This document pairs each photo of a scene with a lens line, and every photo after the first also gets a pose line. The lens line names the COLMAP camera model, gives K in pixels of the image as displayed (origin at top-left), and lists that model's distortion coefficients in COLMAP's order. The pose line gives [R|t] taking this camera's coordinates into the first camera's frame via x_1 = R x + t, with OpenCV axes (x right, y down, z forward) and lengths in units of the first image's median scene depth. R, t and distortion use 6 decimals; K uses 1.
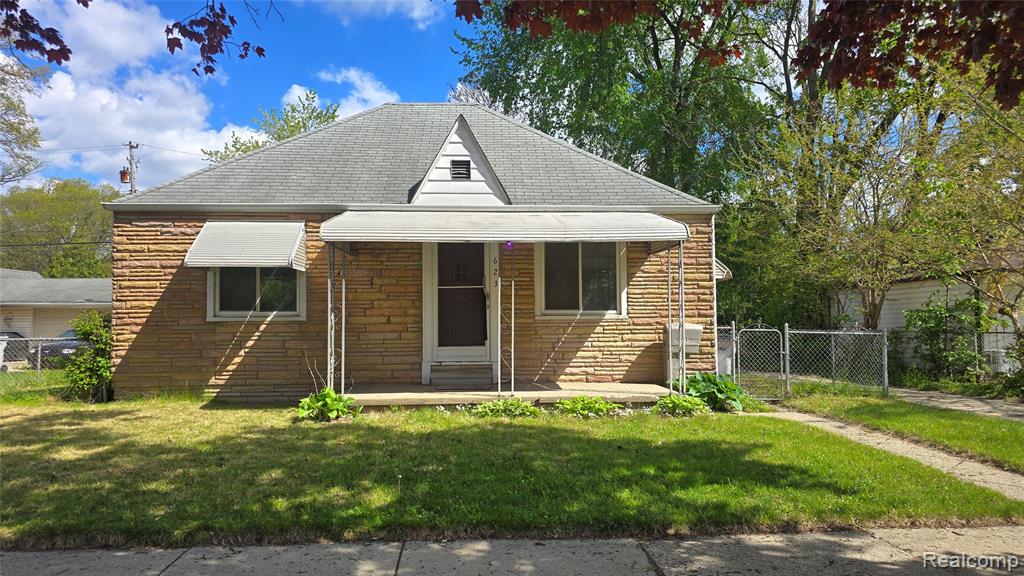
lens RADIAL K [[686.1, 0, 537.6], [0, 686.1, 290.6], [0, 0, 1]] dist [0.097052, -0.120298]
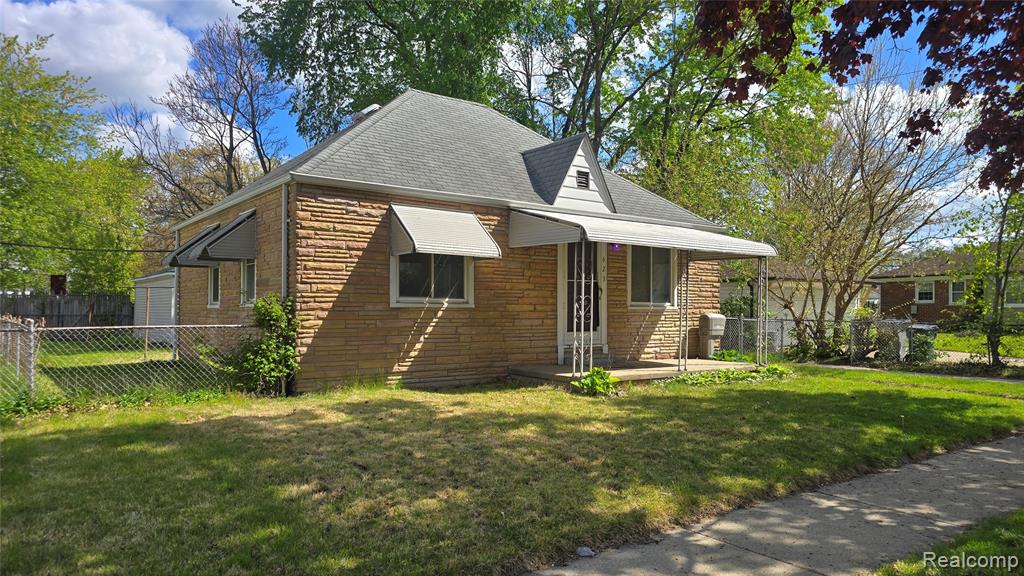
lens RADIAL K [[686.1, 0, 537.6], [0, 686.1, 290.6], [0, 0, 1]] dist [0.097052, -0.120298]
pose [[0.816360, 0.027411, 0.576892, -0.853106], [-0.040690, 0.999121, 0.010107, 0.002935], [-0.576108, -0.031724, 0.816758, 0.093896]]
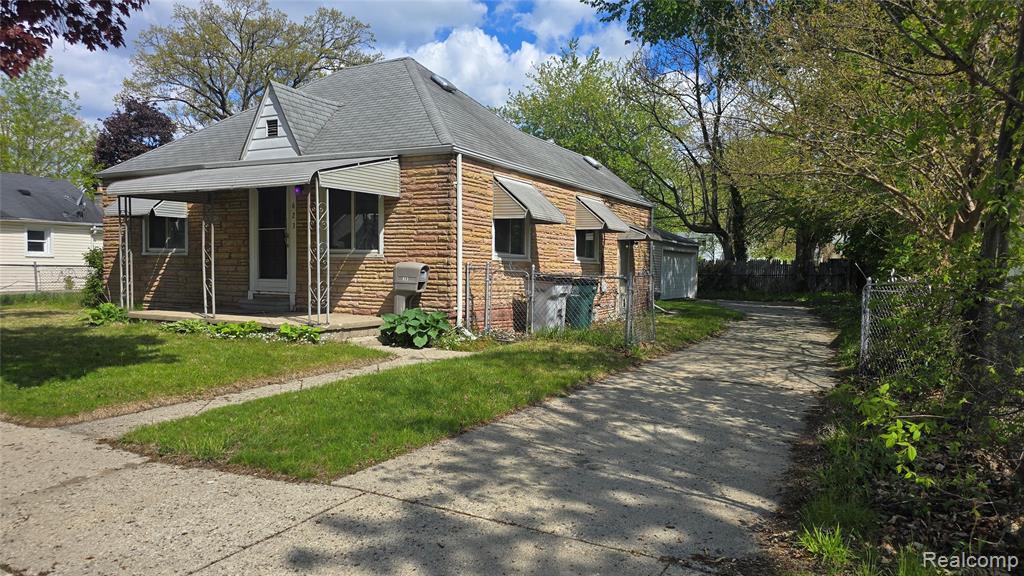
lens RADIAL K [[686.1, 0, 537.6], [0, 686.1, 290.6], [0, 0, 1]] dist [0.097052, -0.120298]
pose [[0.857966, 0.035904, -0.512450, 0.908666], [0.006222, 0.996755, 0.080253, 0.007779], [0.513669, -0.072043, 0.854958, 0.204729]]
